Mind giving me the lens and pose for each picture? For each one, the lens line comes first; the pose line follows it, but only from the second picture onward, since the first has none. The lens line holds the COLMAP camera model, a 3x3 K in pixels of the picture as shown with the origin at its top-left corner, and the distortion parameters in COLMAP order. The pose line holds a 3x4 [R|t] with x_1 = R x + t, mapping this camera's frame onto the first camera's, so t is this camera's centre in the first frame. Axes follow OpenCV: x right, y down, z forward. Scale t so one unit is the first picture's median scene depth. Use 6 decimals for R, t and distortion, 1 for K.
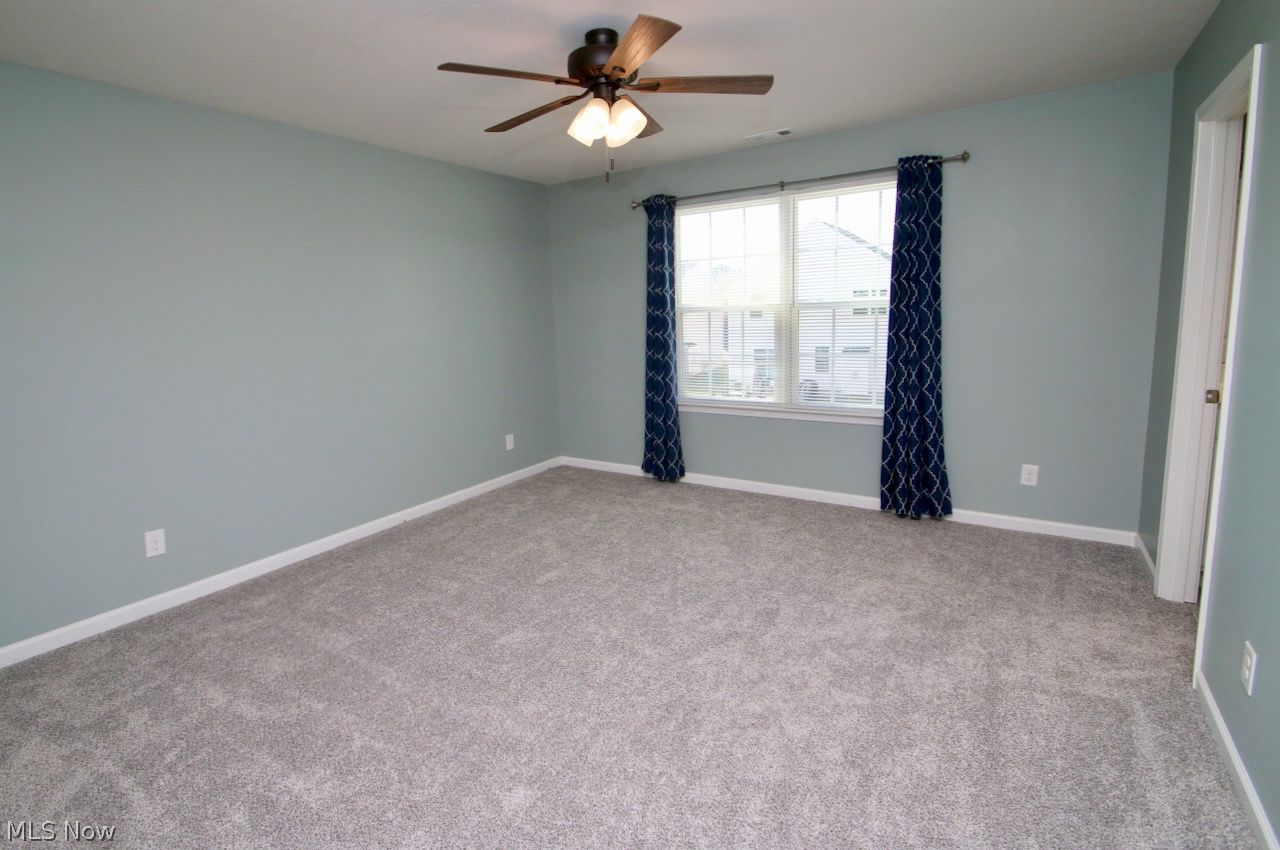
lens RADIAL K [[588.2, 0, 630.2], [0, 588.2, 402.3], [0, 0, 1]] dist [0.010073, -0.011465]
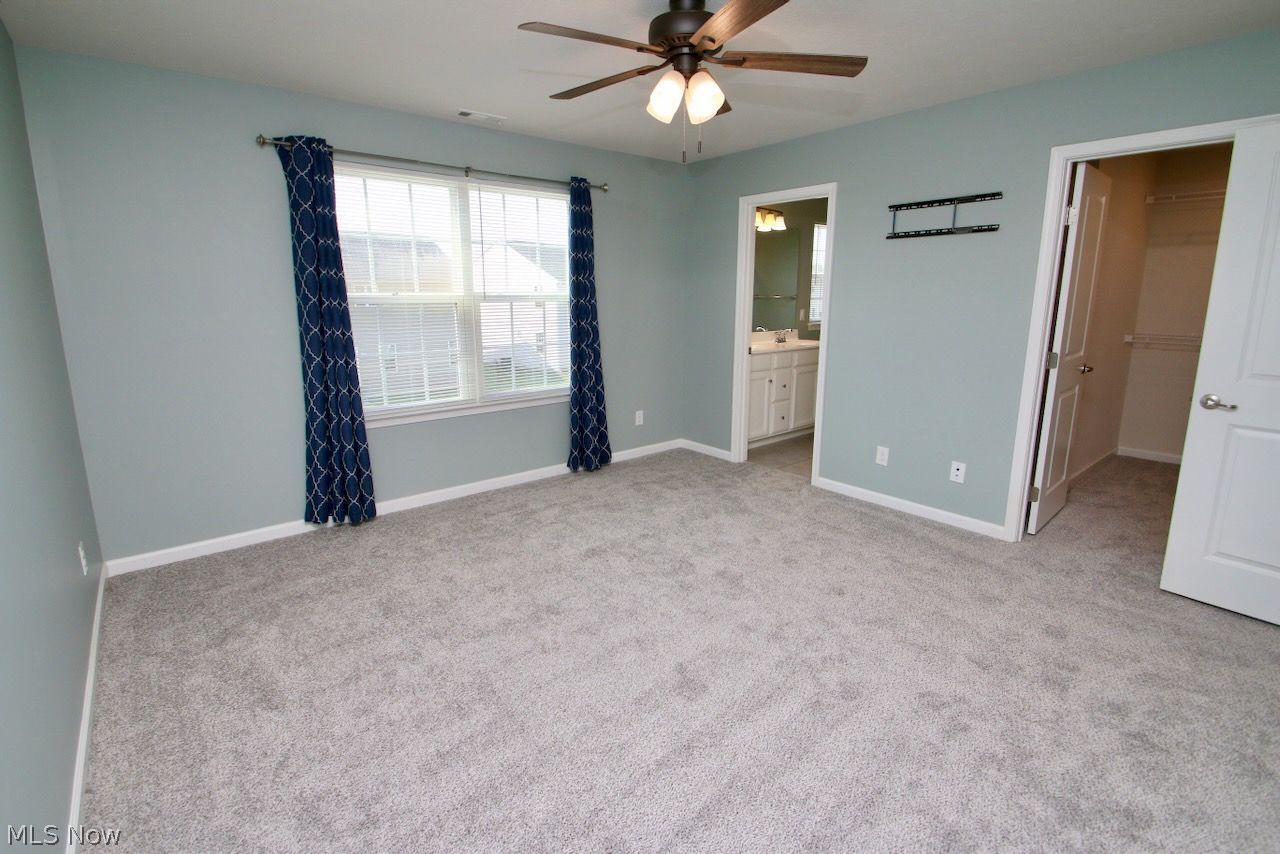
lens RADIAL K [[588.2, 0, 630.2], [0, 588.2, 404.3], [0, 0, 1]] dist [0.010073, -0.011465]
pose [[0.319404, -0.140830, 0.937096, -0.641774], [0.138741, 0.985189, 0.100769, -0.056372], [-0.937407, 0.097828, 0.334212, 0.491865]]
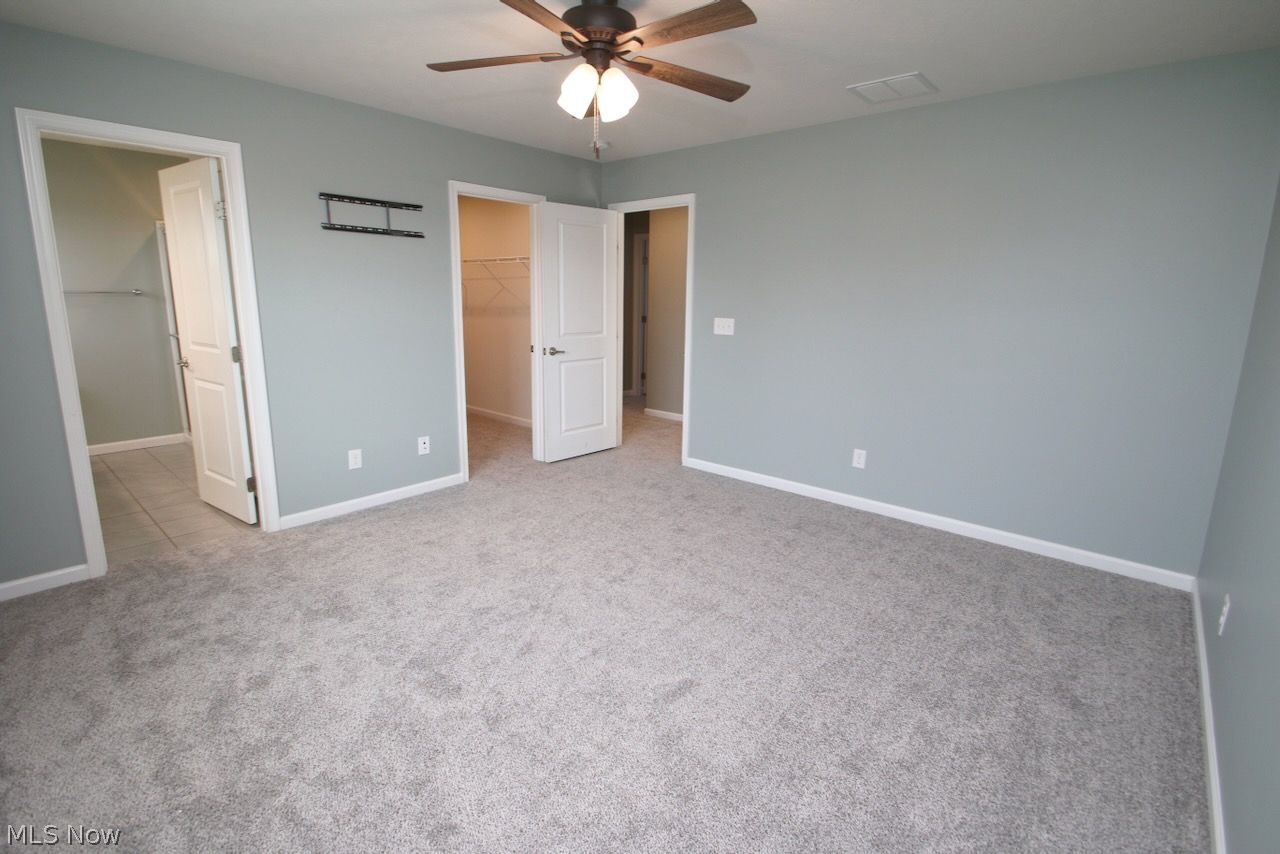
lens RADIAL K [[588.2, 0, 630.2], [0, 588.2, 404.3], [0, 0, 1]] dist [0.010073, -0.011465]
pose [[-0.987017, -0.008332, 0.160399, -0.157323], [0.045342, 0.943578, 0.328032, -0.190788], [-0.154082, 0.331046, -0.930950, 1.245887]]
